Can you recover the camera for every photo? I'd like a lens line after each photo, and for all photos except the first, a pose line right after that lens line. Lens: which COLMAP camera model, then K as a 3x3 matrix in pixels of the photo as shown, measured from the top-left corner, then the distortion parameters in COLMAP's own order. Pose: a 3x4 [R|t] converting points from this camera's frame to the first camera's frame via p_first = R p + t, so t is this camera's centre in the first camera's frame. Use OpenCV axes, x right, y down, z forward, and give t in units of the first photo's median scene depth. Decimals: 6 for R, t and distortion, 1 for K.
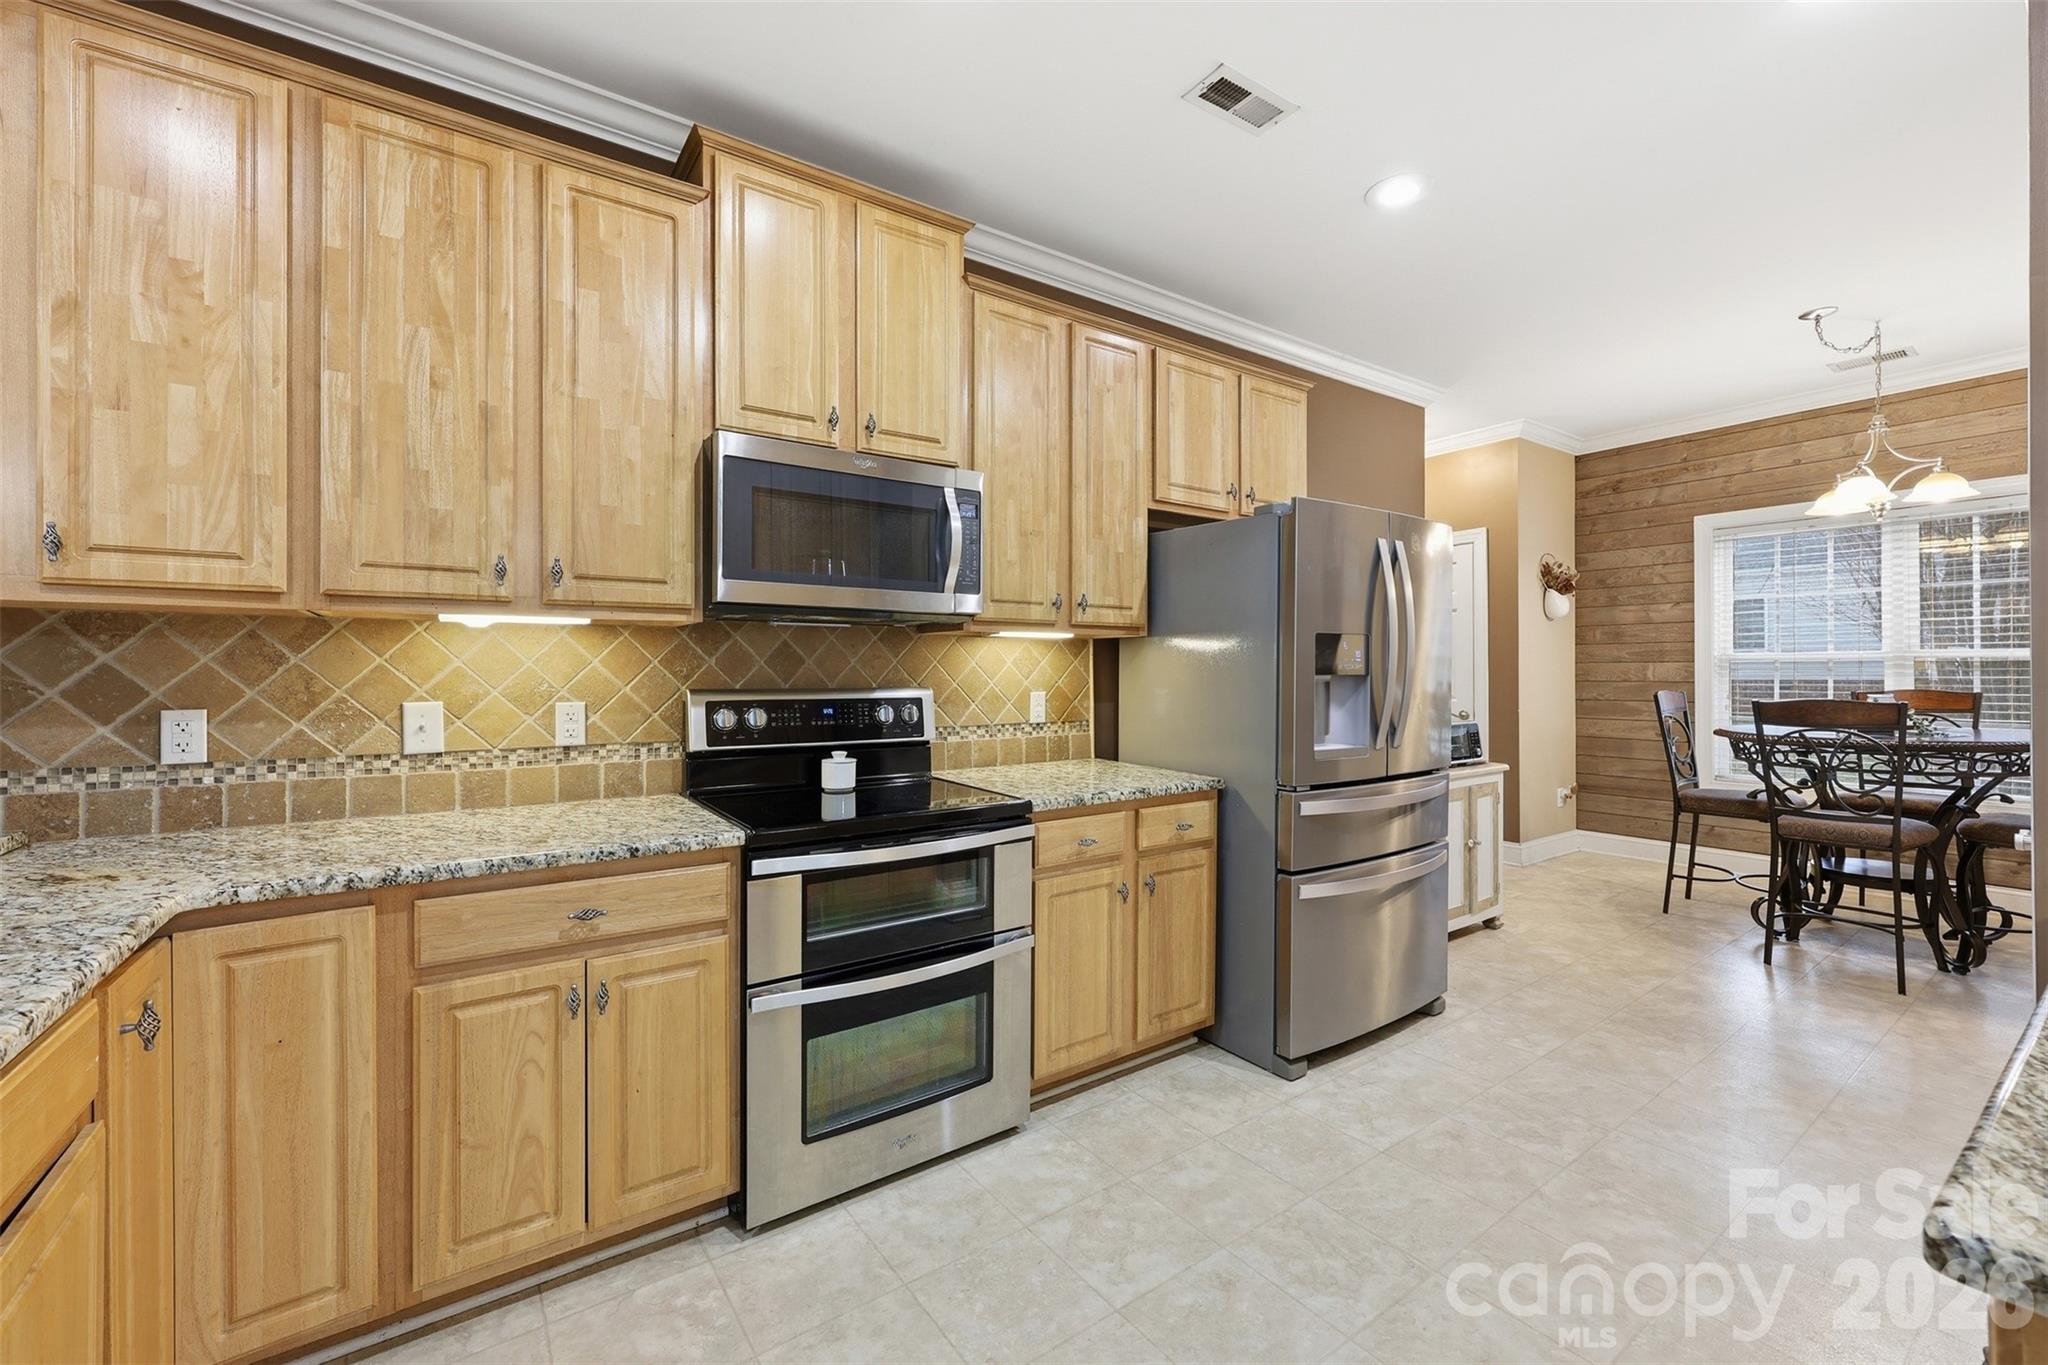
lens RADIAL K [[831.1, 0, 1024.4], [0, 831.1, 671.5], [0, 0, 1]] dist [-0.000085, -0.000117]
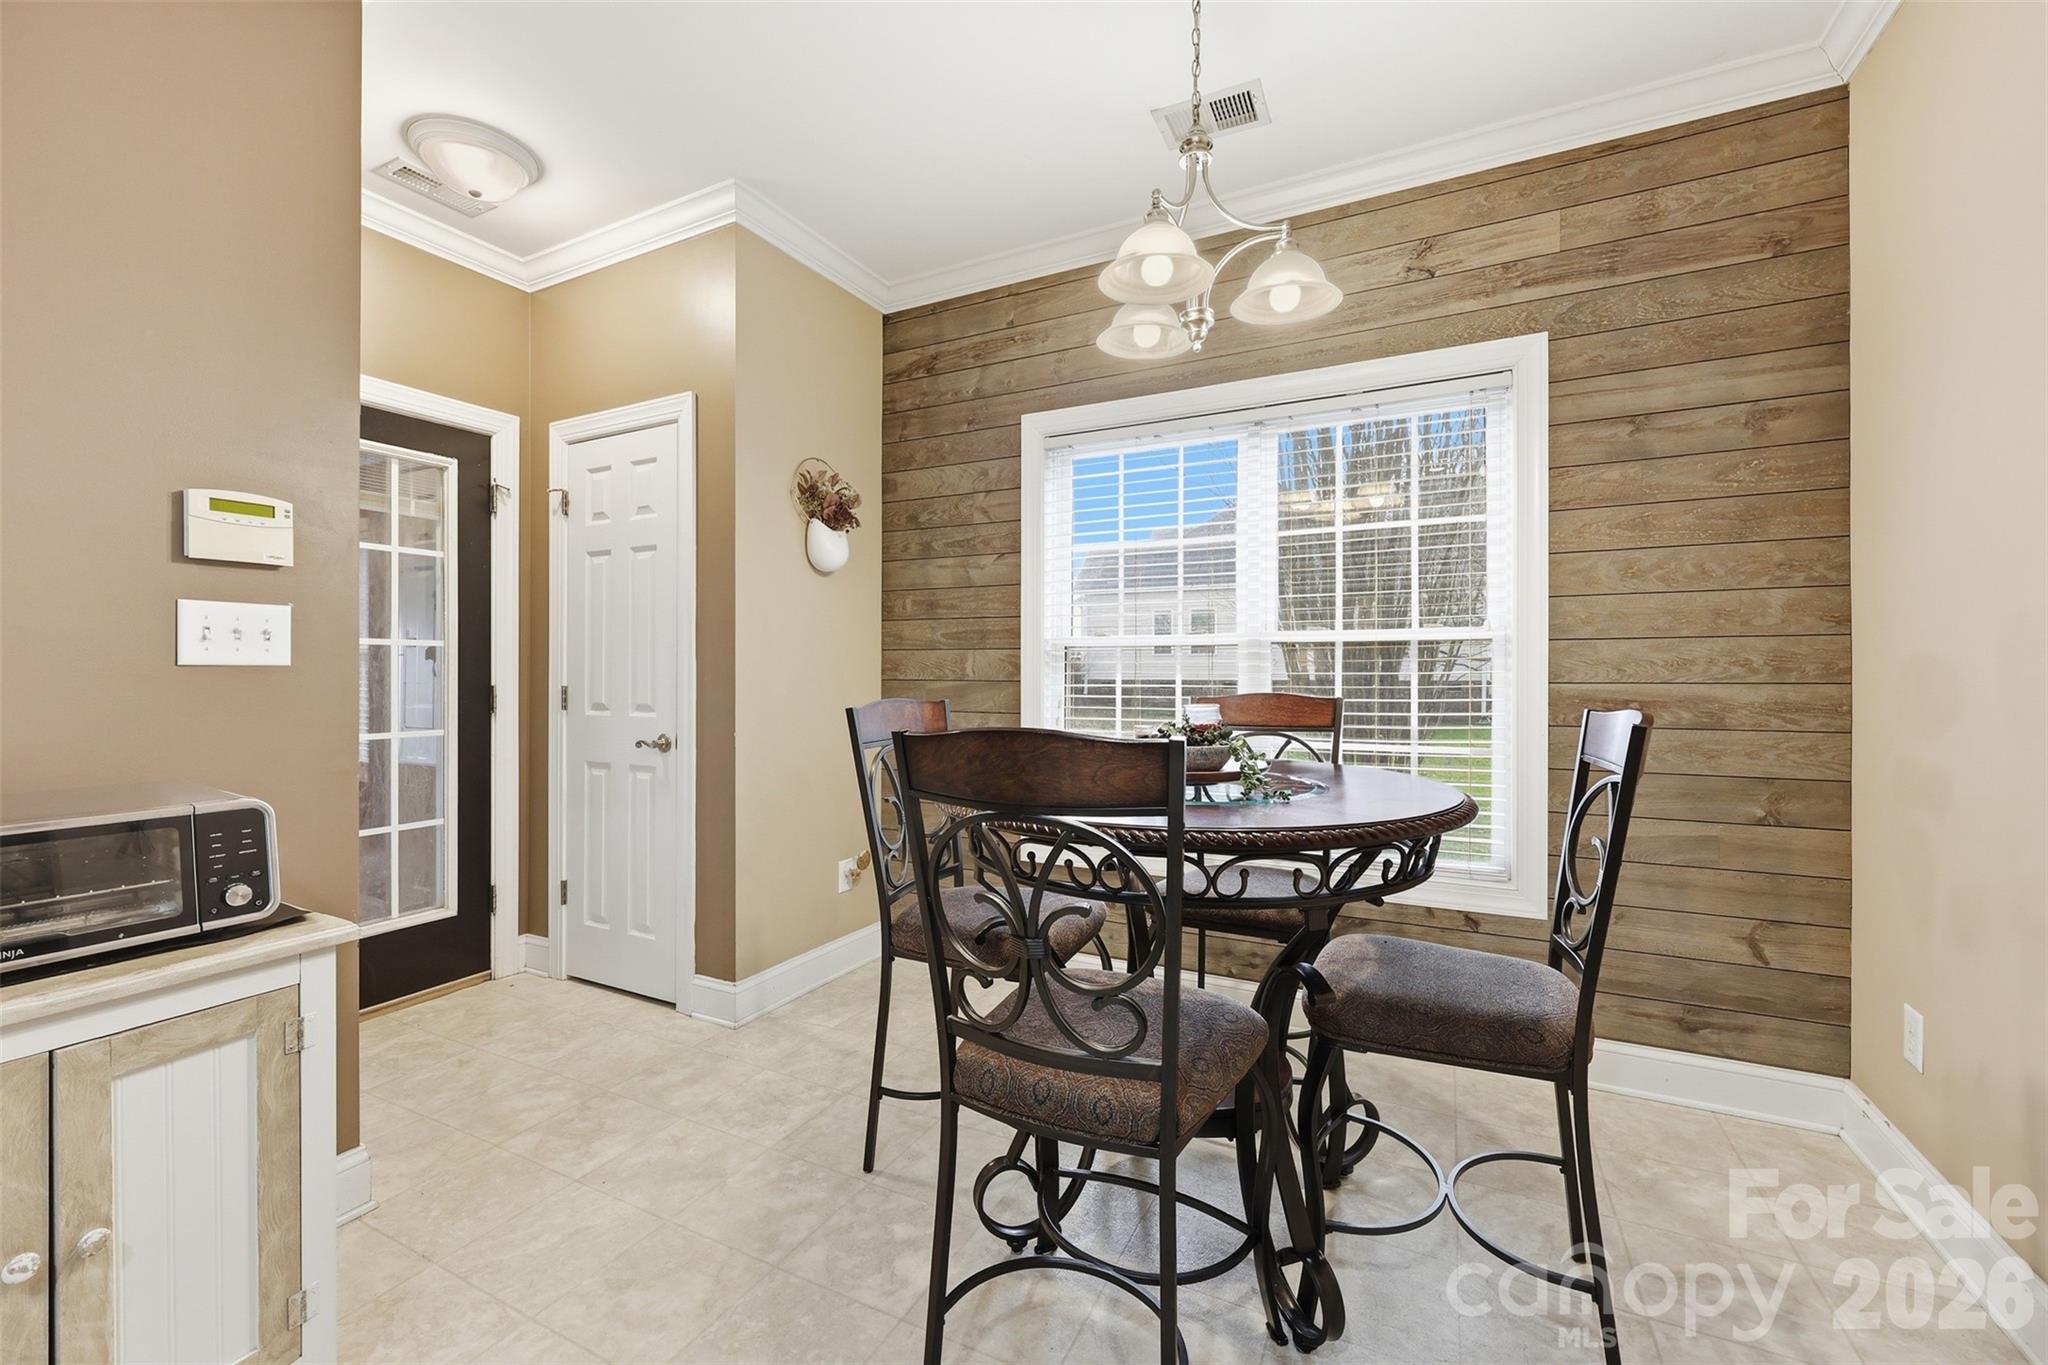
lens RADIAL K [[831.1, 0, 1026.5], [0, 831.1, 677.8], [0, 0, 1]] dist [-0.000085, -0.000117]
pose [[0.882599, 0.002693, 0.470118, 0.503783], [-0.005207, 0.999978, 0.004047, 0.007424], [-0.470097, -0.006019, 0.882594, 0.435760]]
